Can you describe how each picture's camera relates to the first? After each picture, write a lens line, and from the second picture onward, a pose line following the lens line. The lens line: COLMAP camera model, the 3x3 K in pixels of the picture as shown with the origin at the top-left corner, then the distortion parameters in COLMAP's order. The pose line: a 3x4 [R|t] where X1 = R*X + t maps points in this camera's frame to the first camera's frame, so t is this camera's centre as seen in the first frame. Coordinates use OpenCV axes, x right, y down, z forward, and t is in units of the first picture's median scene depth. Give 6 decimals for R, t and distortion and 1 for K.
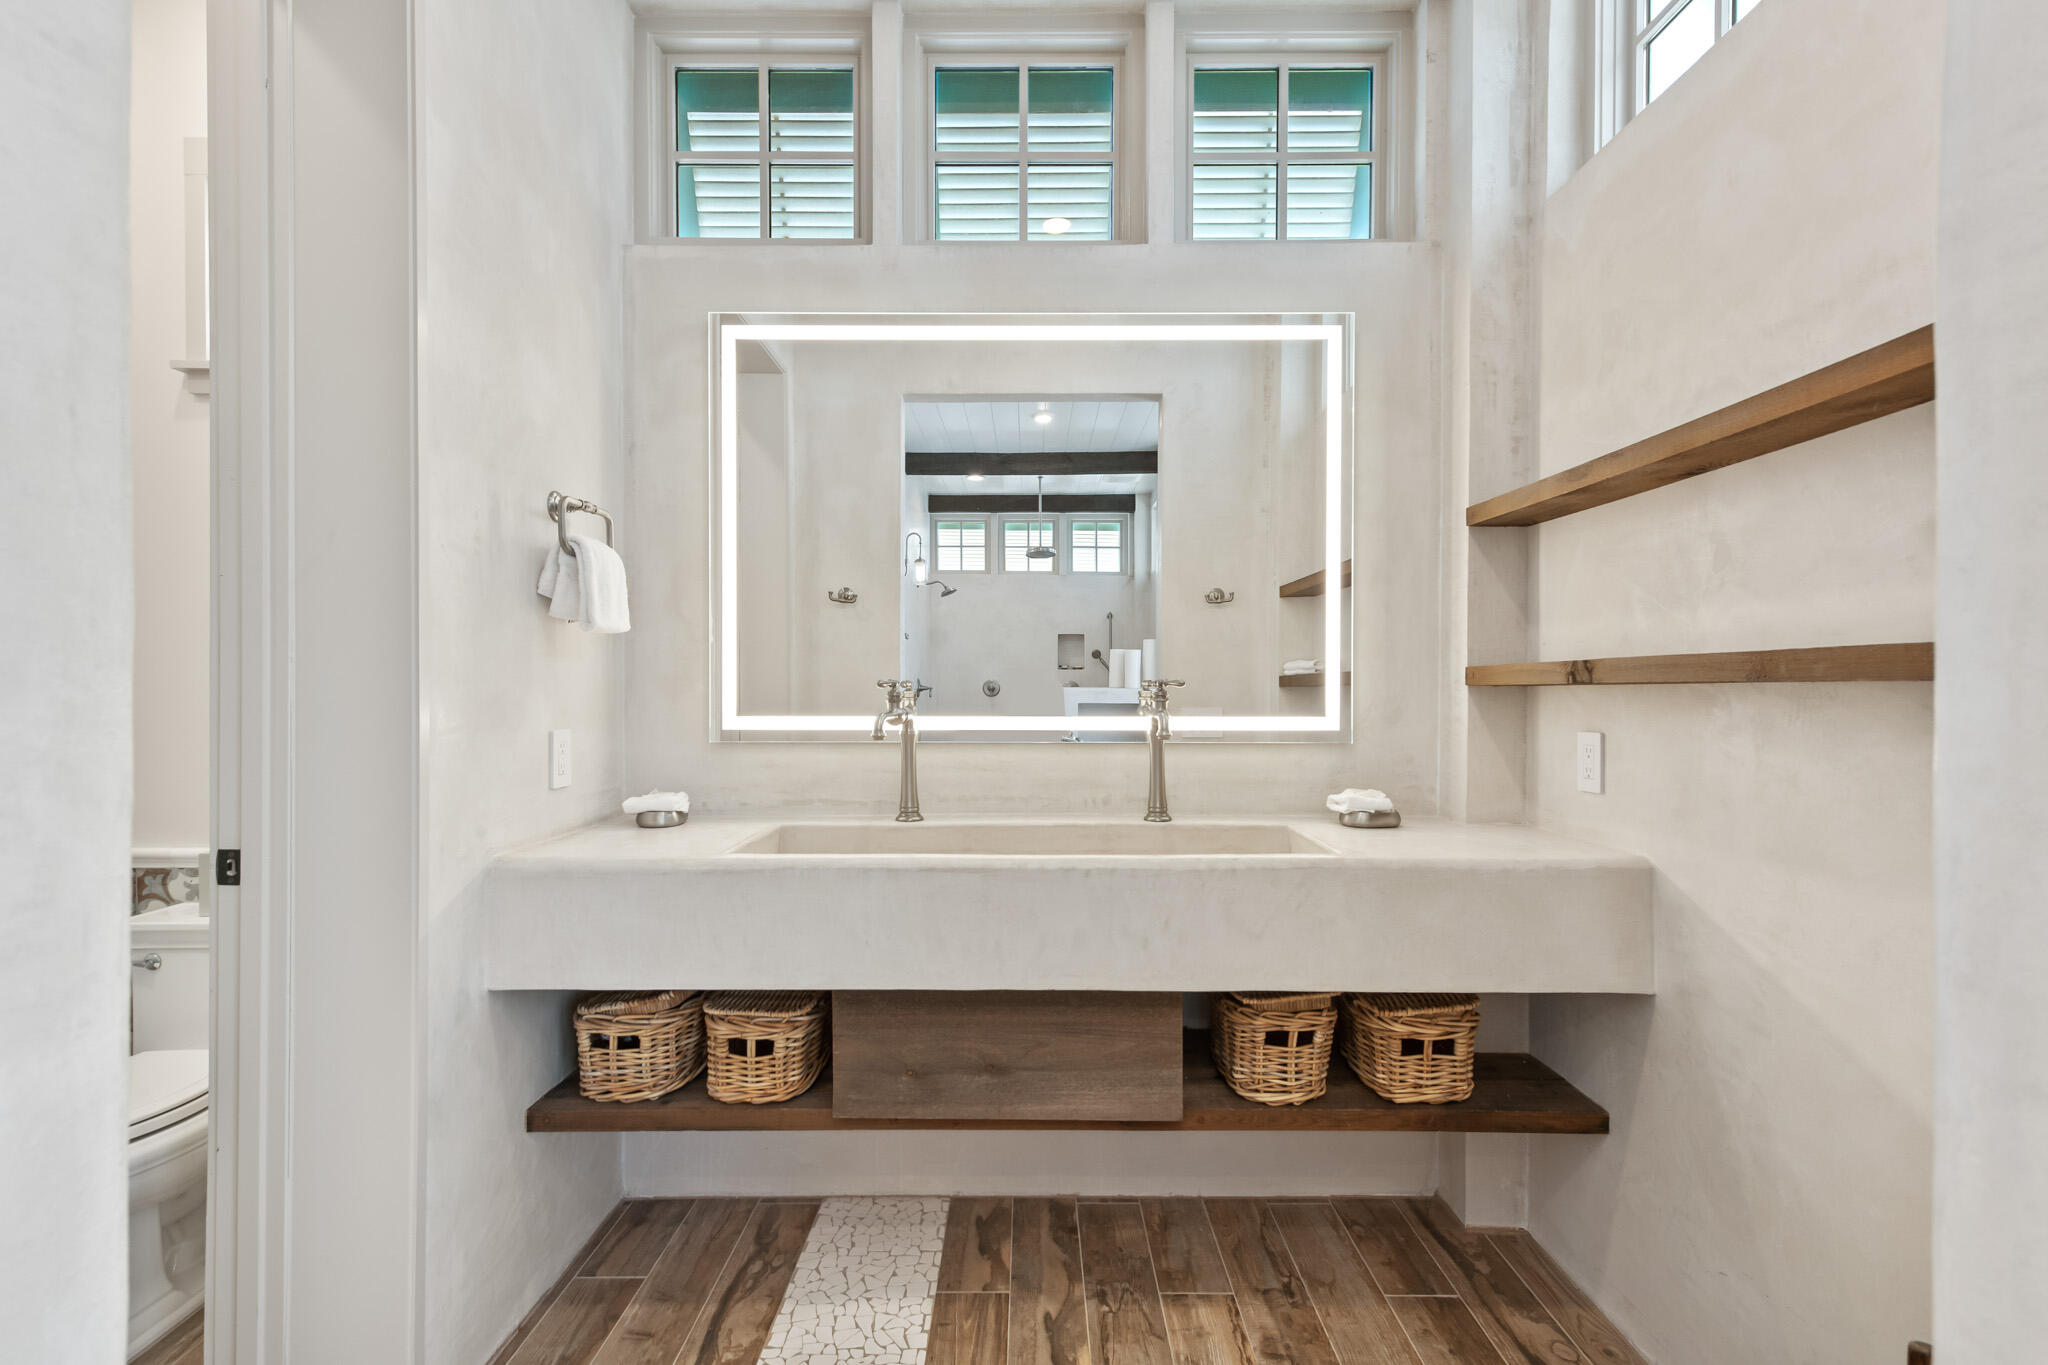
lens RADIAL K [[986.9, 0, 1018.6], [0, 986.9, 672.1], [0, 0, 1]] dist [-0.000879, -0.002931]
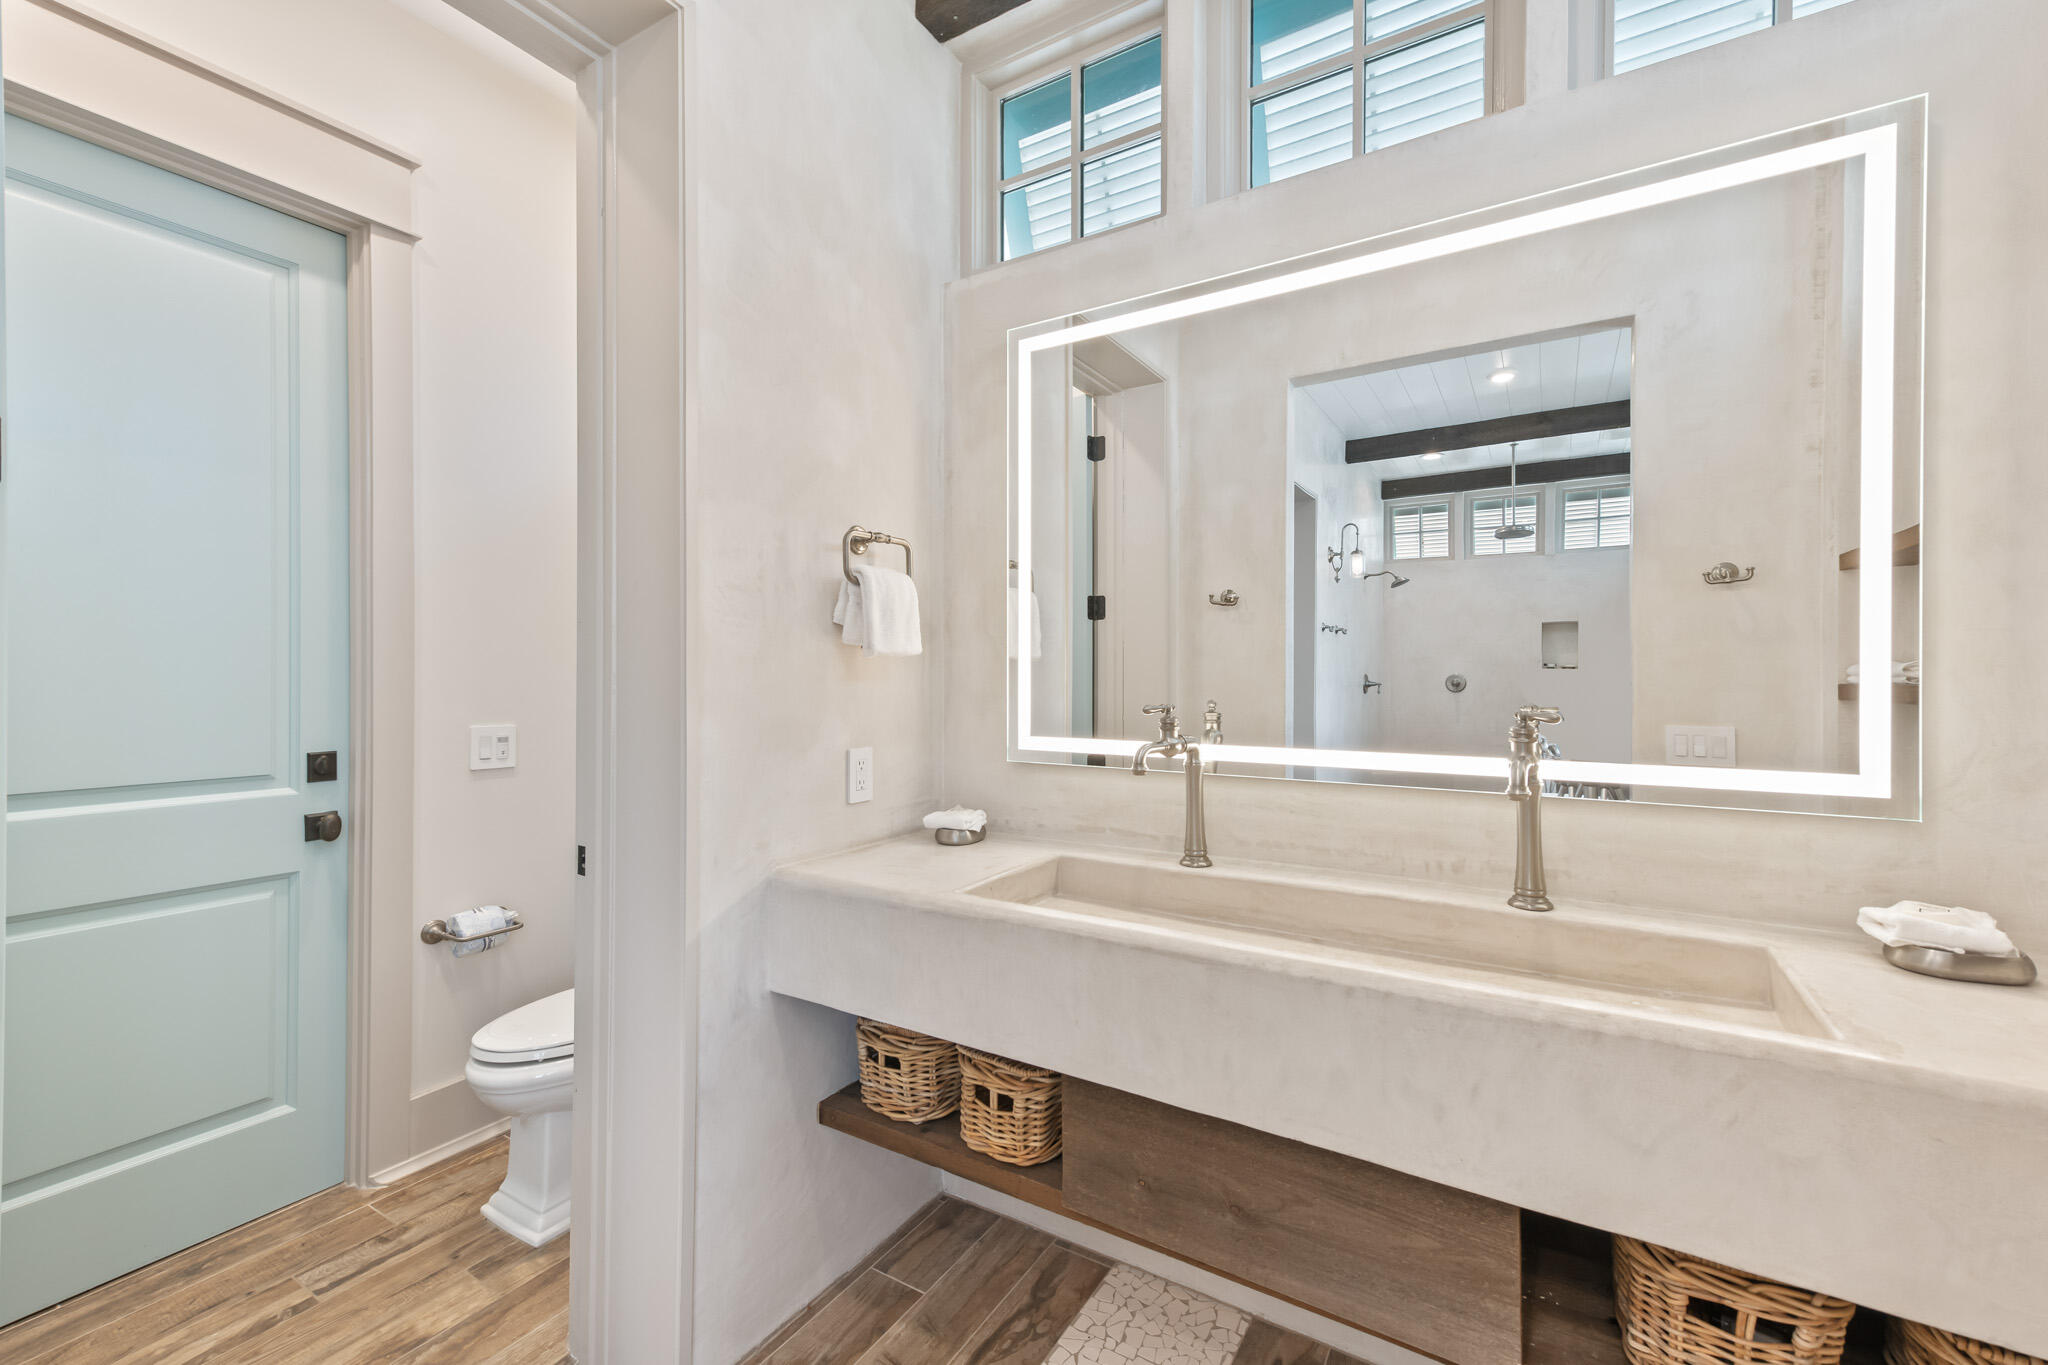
lens RADIAL K [[842.7, 0, 1050.8], [0, 842.7, 656.4], [0, 0, 1]] dist [0.002785, -0.001061]
pose [[0.839826, -0.009759, -0.542768, 0.204799], [0.013084, 0.999912, 0.002267, -0.040040], [0.542698, -0.009005, 0.839880, 0.343095]]
